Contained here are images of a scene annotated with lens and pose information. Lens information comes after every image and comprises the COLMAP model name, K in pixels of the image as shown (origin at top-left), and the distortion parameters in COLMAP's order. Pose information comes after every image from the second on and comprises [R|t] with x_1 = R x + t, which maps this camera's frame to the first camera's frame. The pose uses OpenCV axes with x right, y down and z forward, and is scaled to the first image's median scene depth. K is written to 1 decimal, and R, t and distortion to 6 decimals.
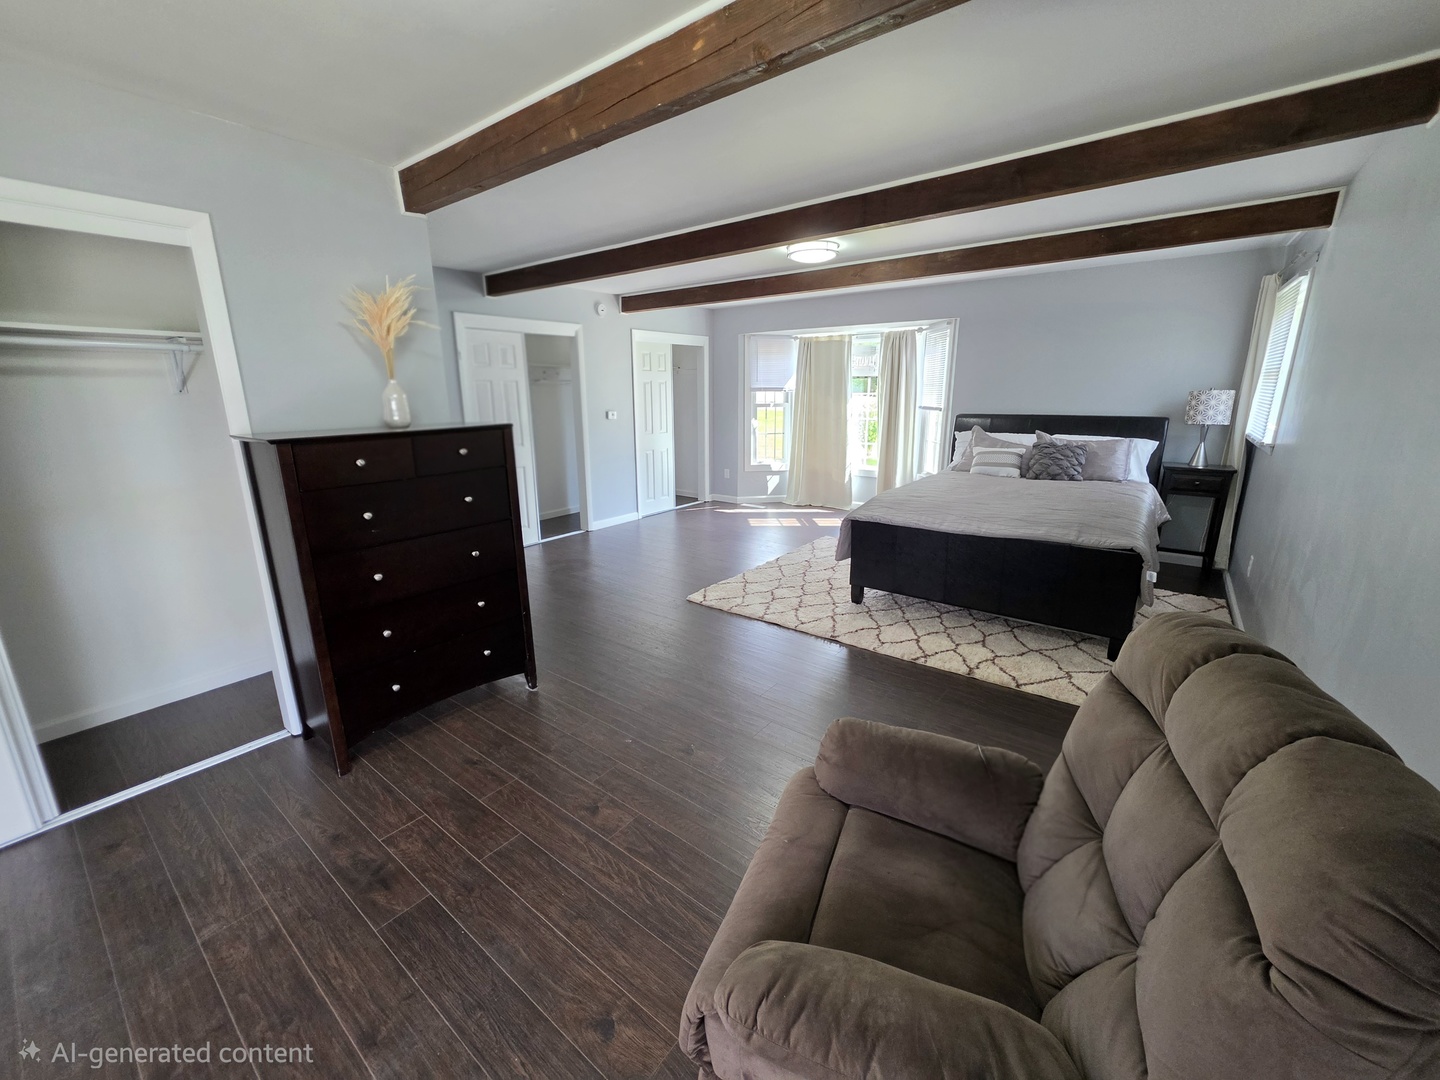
lens RADIAL K [[578.8, 0, 719.2], [0, 578.8, 535.7], [0, 0, 1]] dist [-0.004022, 0.000139]
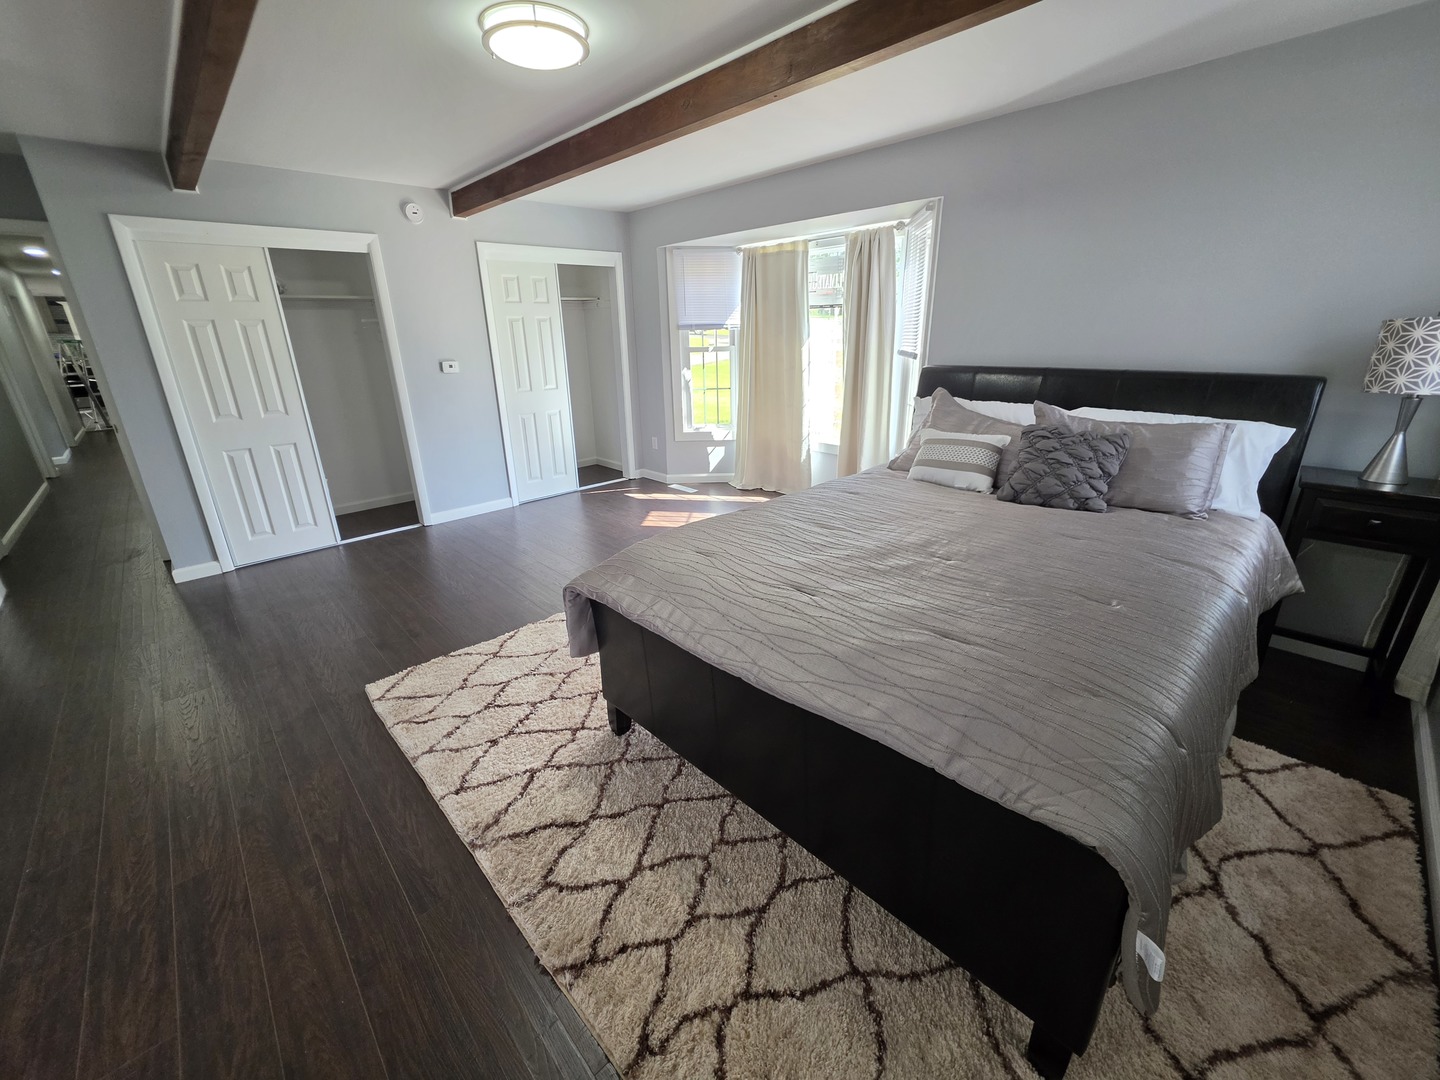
lens RADIAL K [[578.8, 0, 719.4], [0, 578.8, 535.8], [0, 0, 1]] dist [-0.004022, 0.000139]
pose [[0.987876, 0.039816, -0.150053, 0.283415], [-0.024929, 0.994693, 0.099818, -0.085804], [0.153231, -0.094867, 0.983626, 0.348147]]
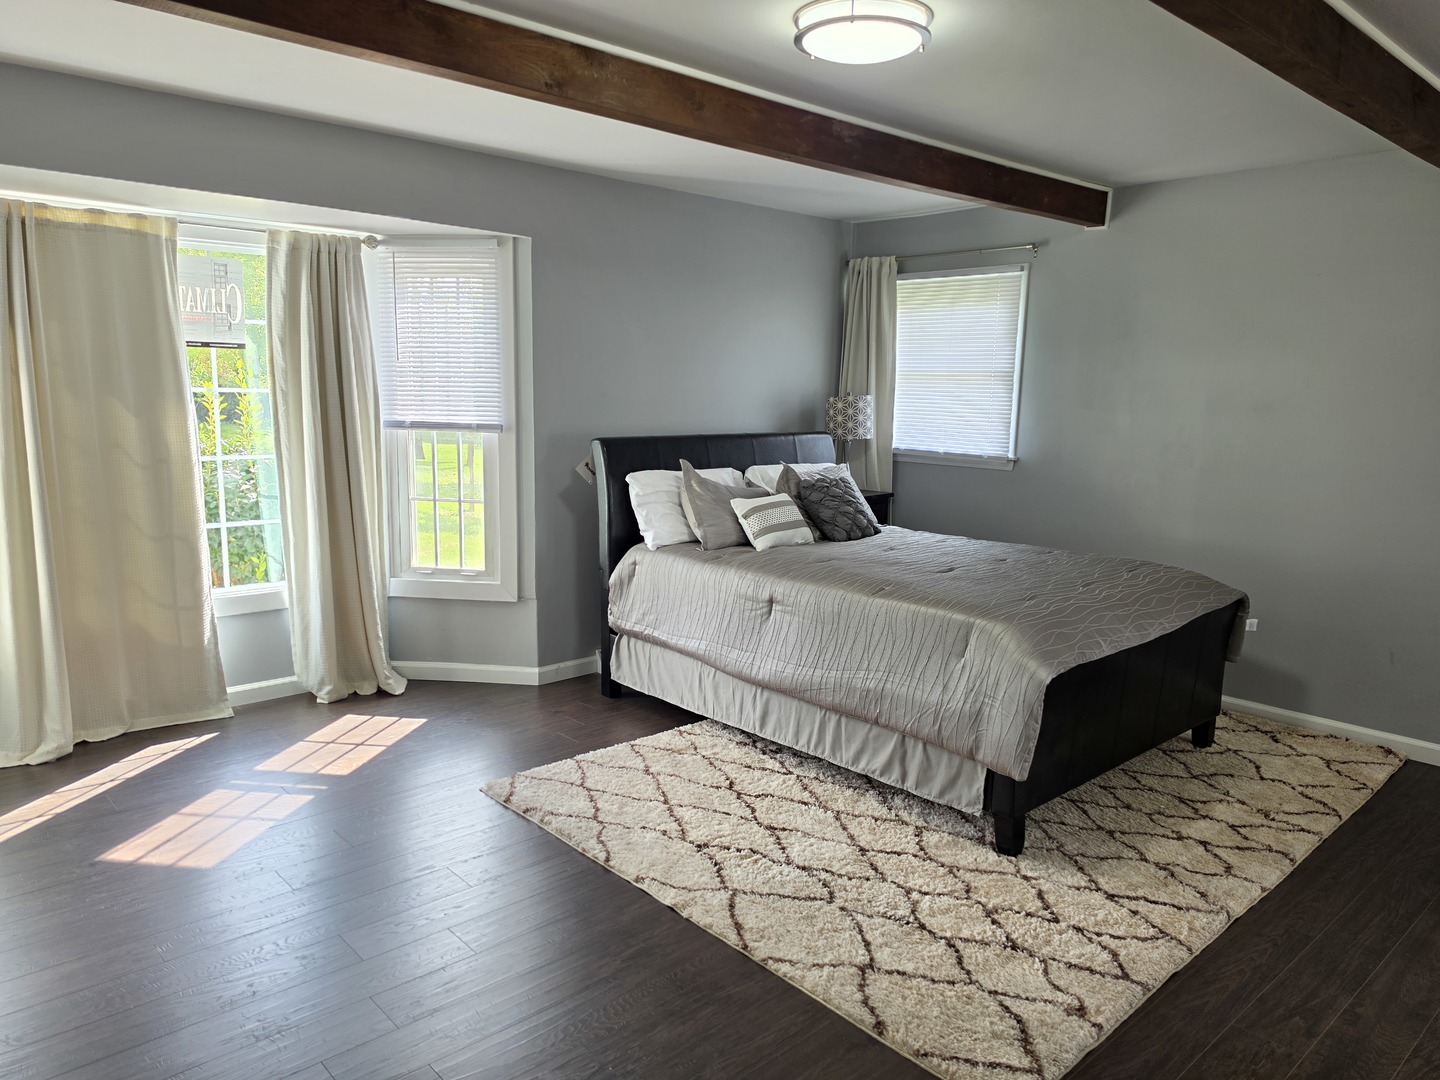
lens RADIAL K [[997.9, 0, 723.8], [0, 997.9, 554.3], [0, 0, 1]] dist [-0.020053, -0.005150]
pose [[0.167238, -0.152256, 0.974089, -0.370372], [0.218454, 0.969168, 0.113981, -0.177553], [-0.961410, 0.193732, 0.195343, 0.715598]]
